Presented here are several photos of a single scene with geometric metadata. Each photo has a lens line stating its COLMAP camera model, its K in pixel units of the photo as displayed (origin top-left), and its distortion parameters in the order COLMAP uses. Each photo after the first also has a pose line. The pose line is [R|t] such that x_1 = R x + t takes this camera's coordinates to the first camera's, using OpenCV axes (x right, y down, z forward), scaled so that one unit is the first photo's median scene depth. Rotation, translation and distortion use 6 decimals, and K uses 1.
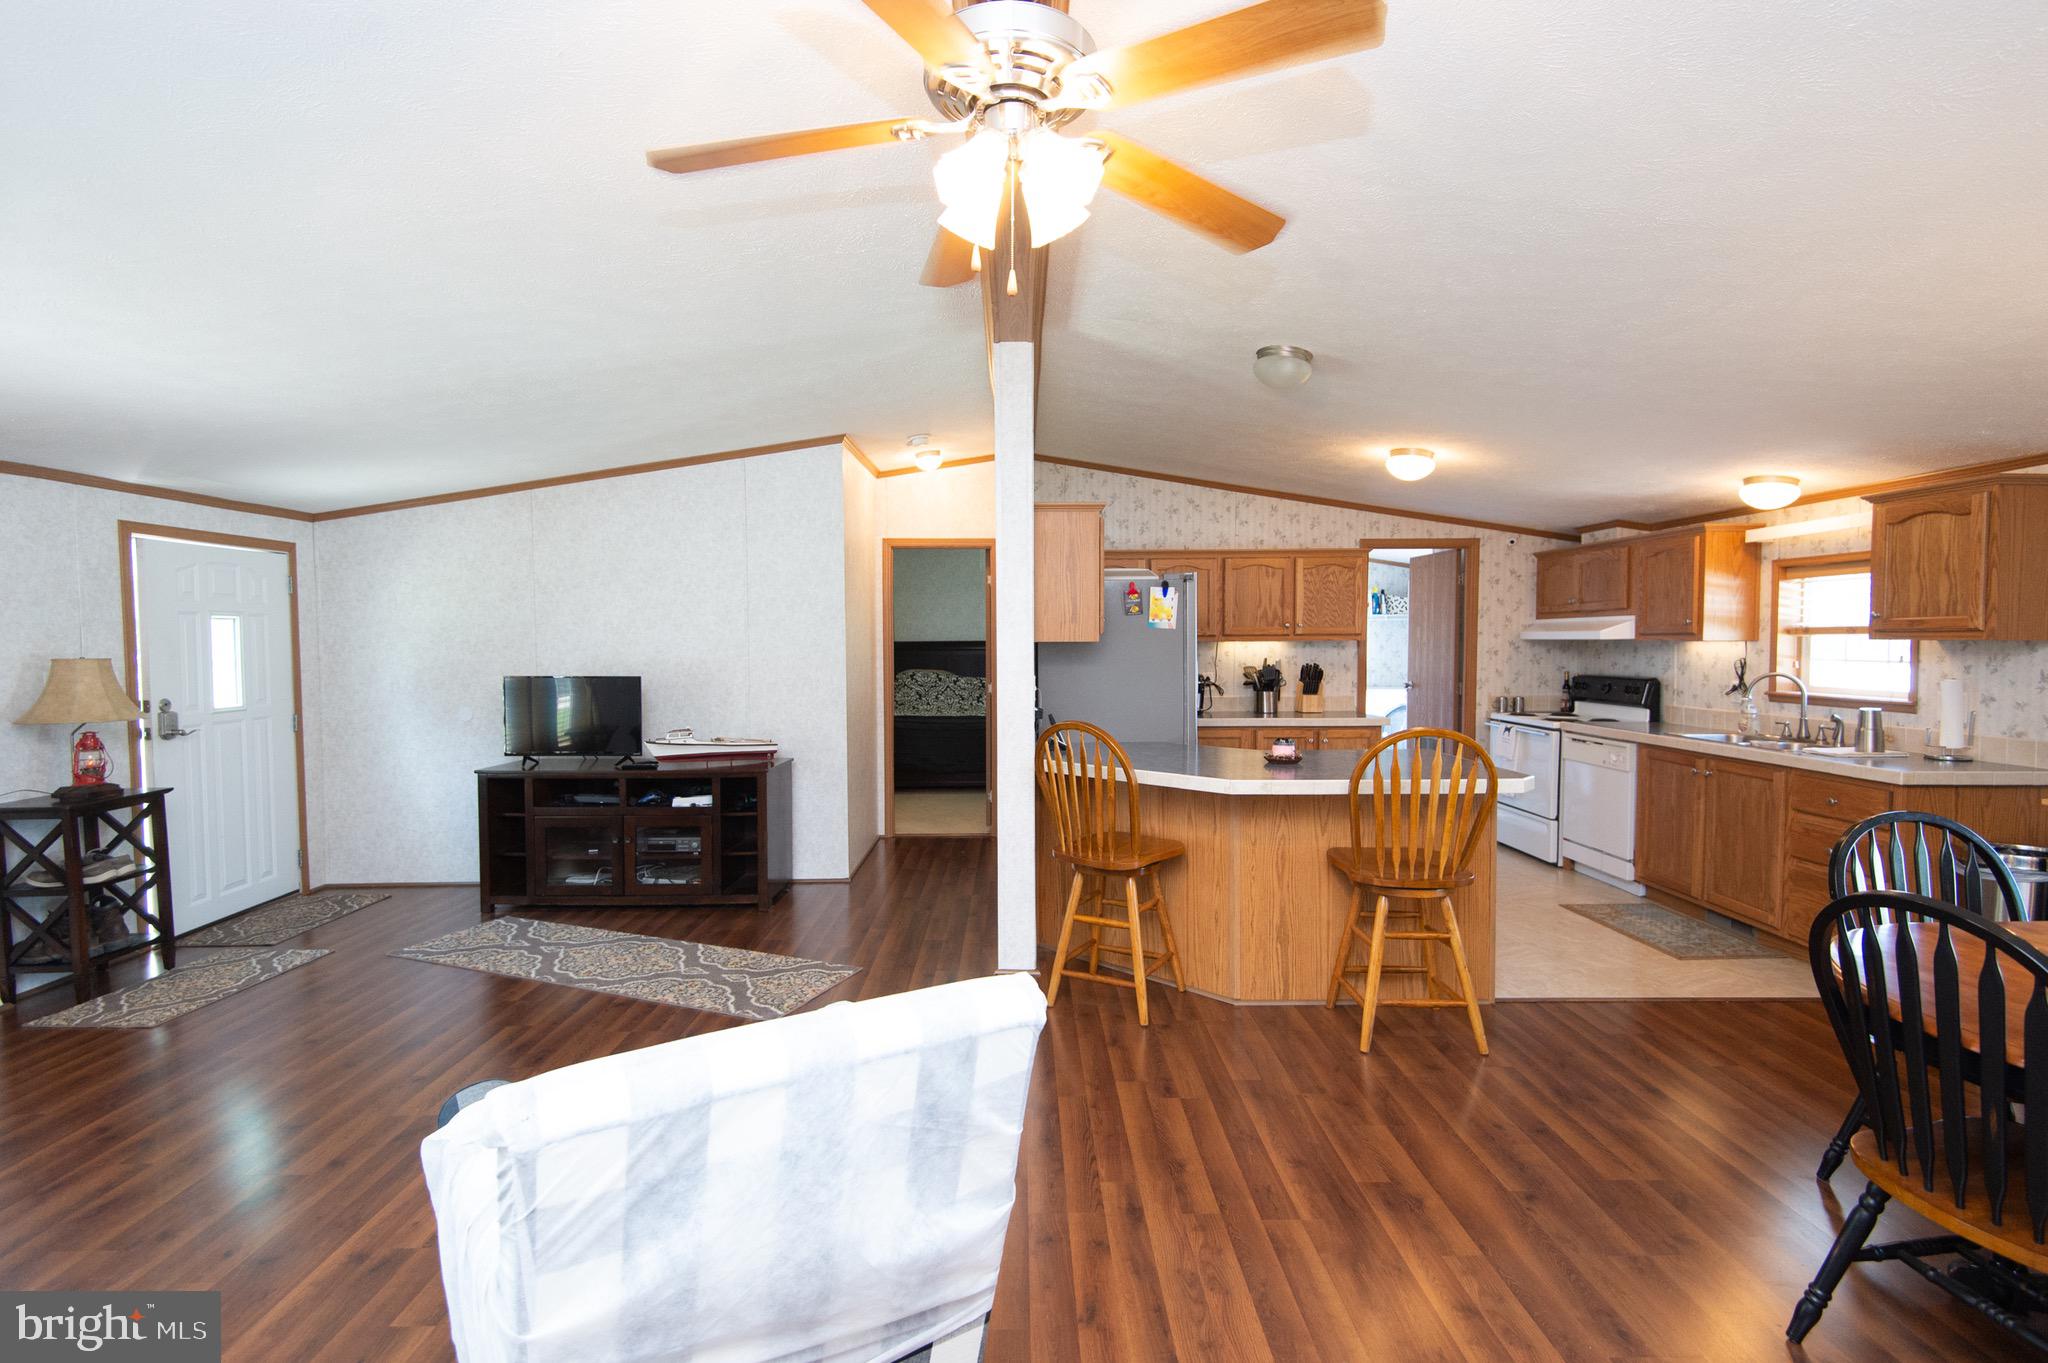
lens RADIAL K [[929.6, 0, 1019.1], [0, 929.6, 682.9], [0, 0, 1]] dist [0.026443, -0.015963]
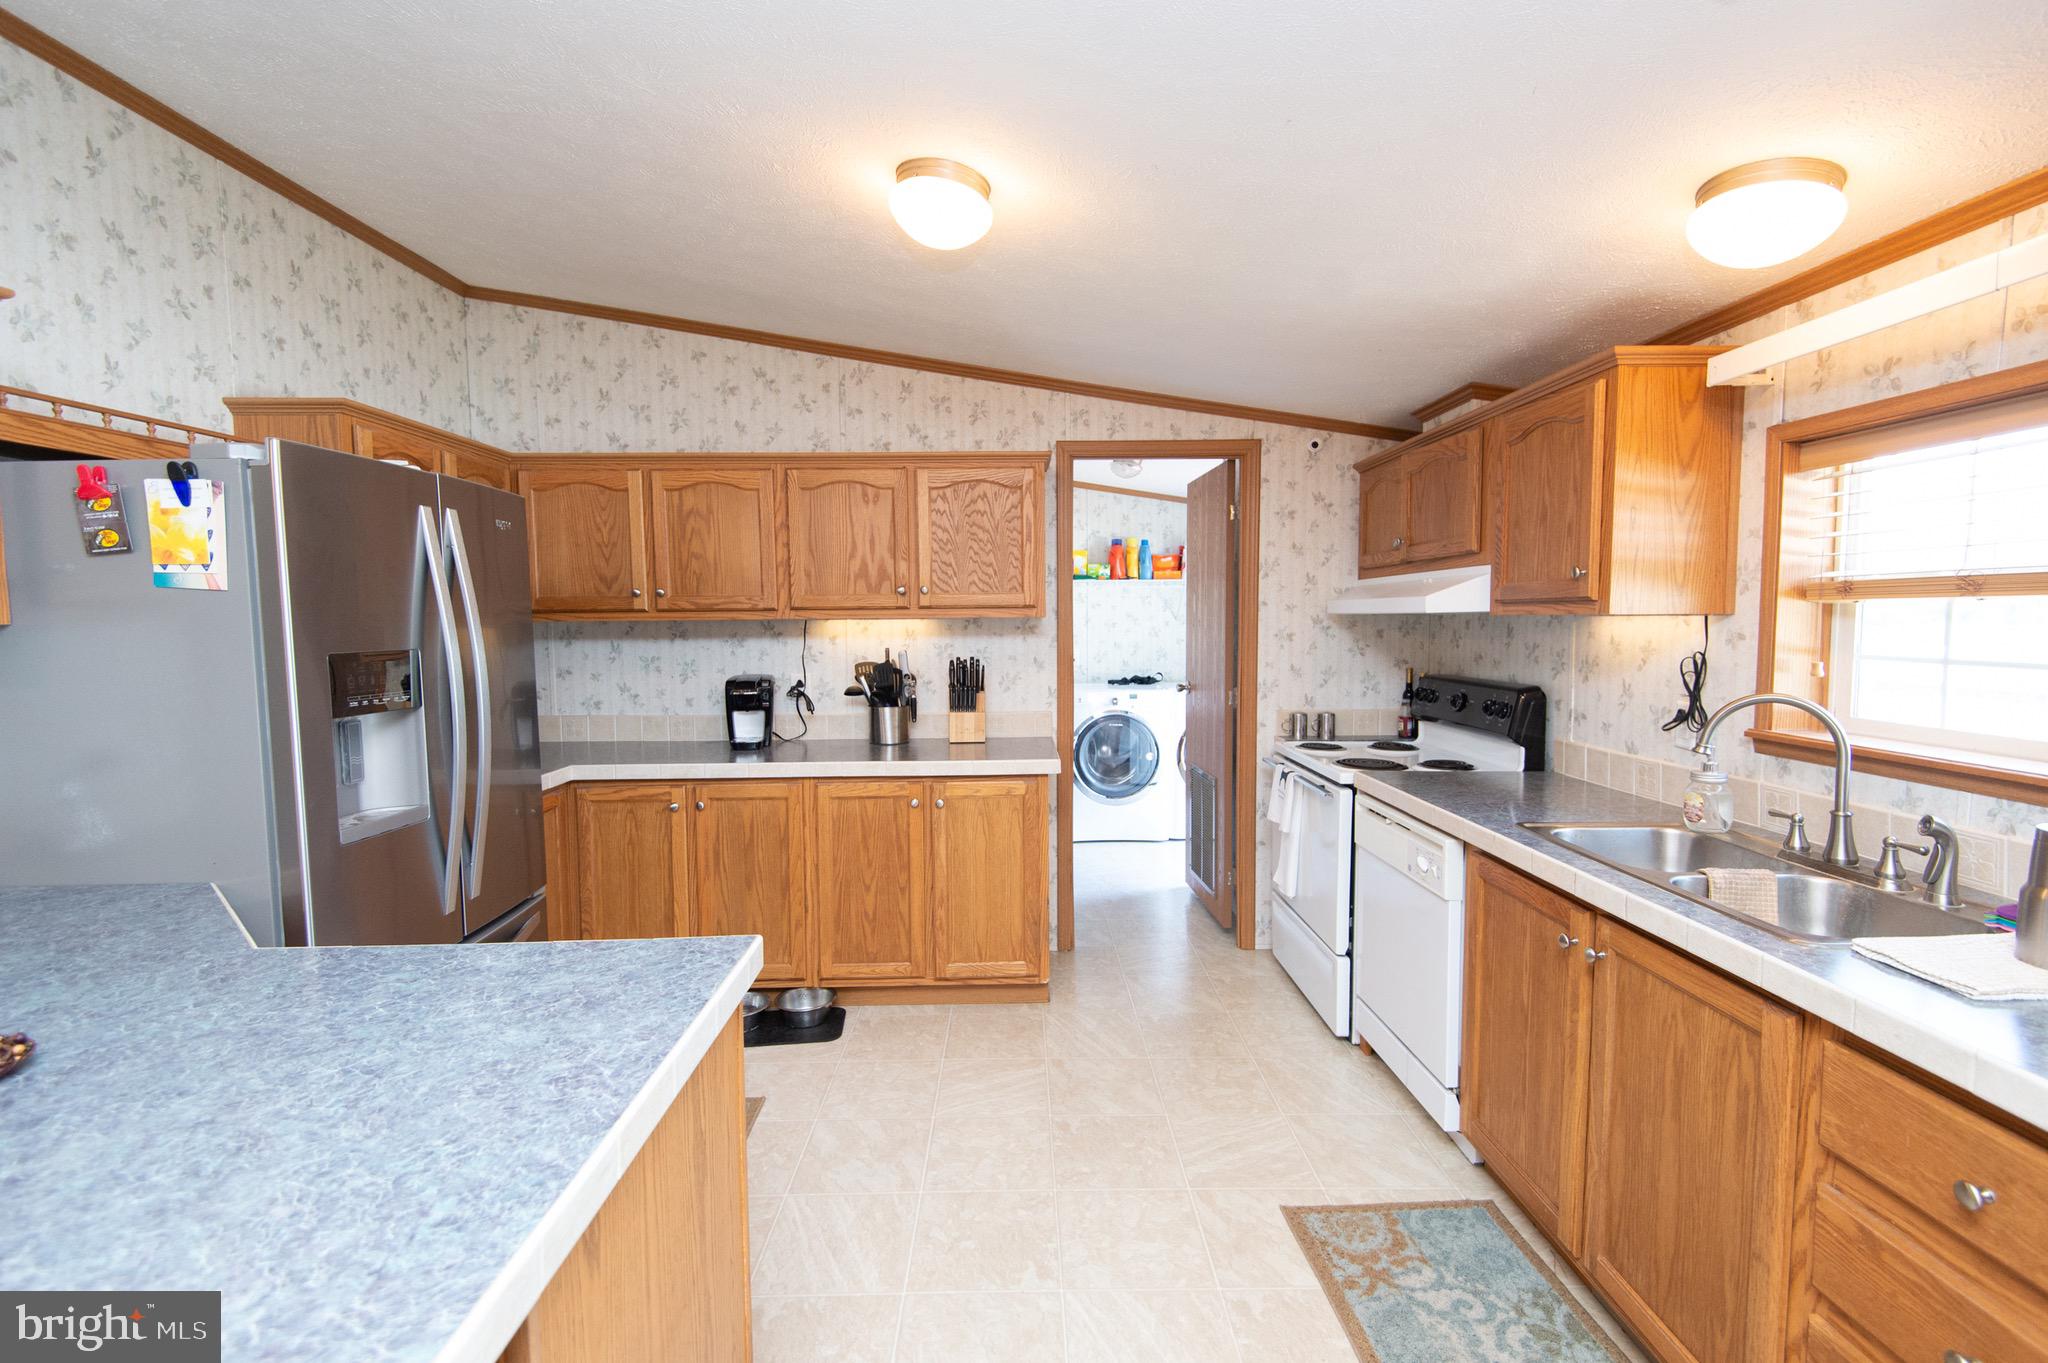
lens RADIAL K [[929.6, 0, 1018.1], [0, 929.6, 685.0], [0, 0, 1]] dist [0.026443, -0.015963]
pose [[0.999951, -0.005807, 0.008037, 0.441578], [0.005585, 0.999609, 0.027410, -0.025187], [-0.008193, -0.027364, 0.999592, 0.553281]]
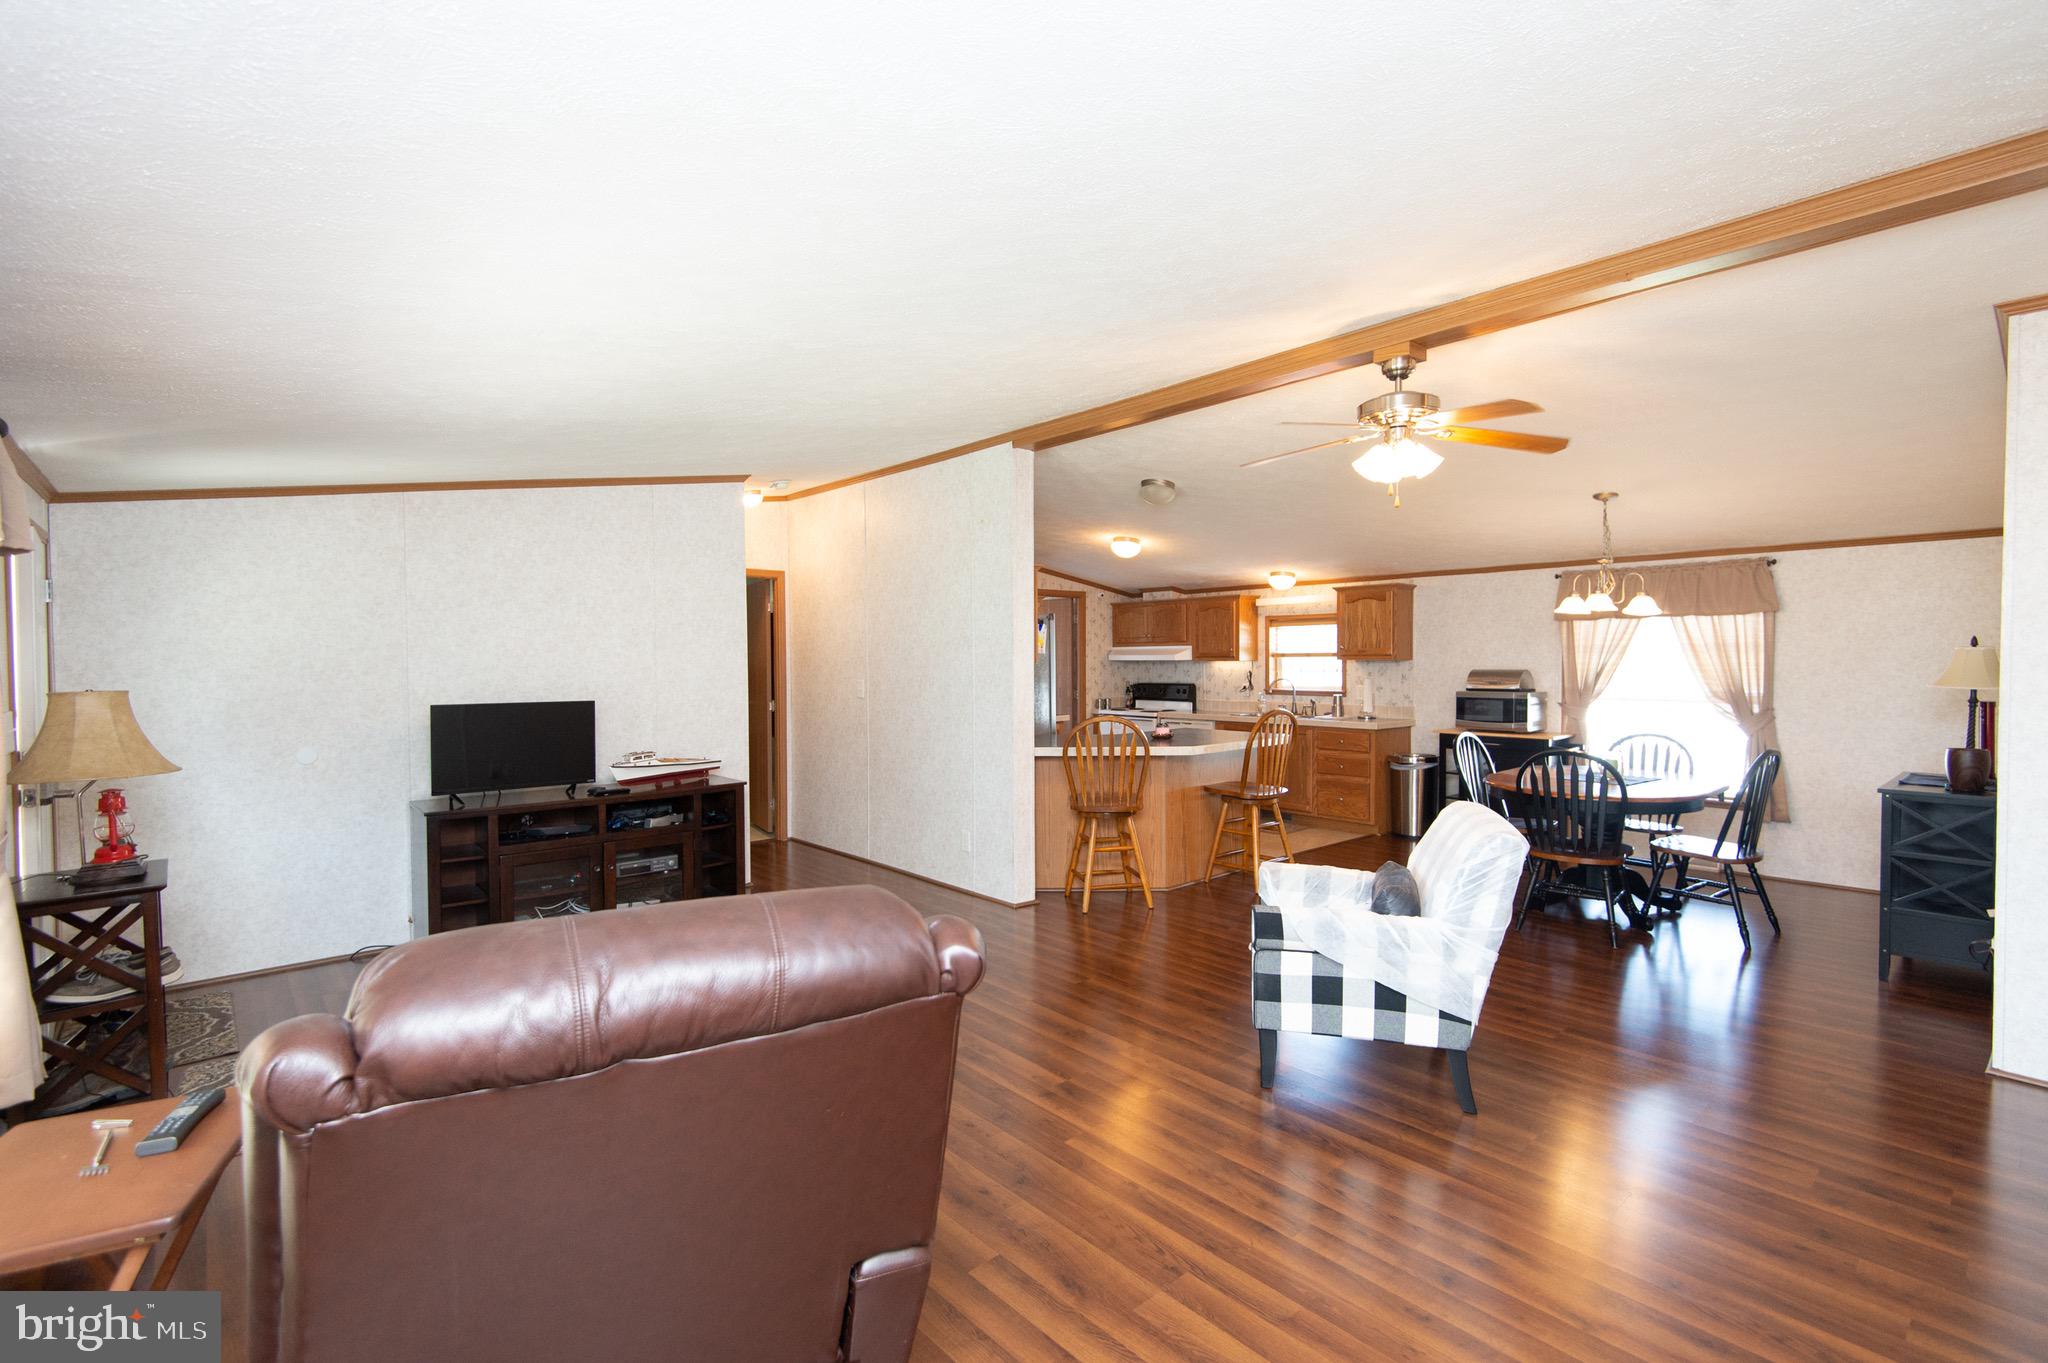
lens RADIAL K [[929.6, 0, 1016.1], [0, 929.6, 675.1], [0, 0, 1]] dist [0.026443, -0.015963]
pose [[0.755076, -0.013560, 0.655497, -0.708438], [0.033429, 0.999282, -0.017836, -0.001363], [-0.654784, 0.035380, 0.754987, -0.028135]]
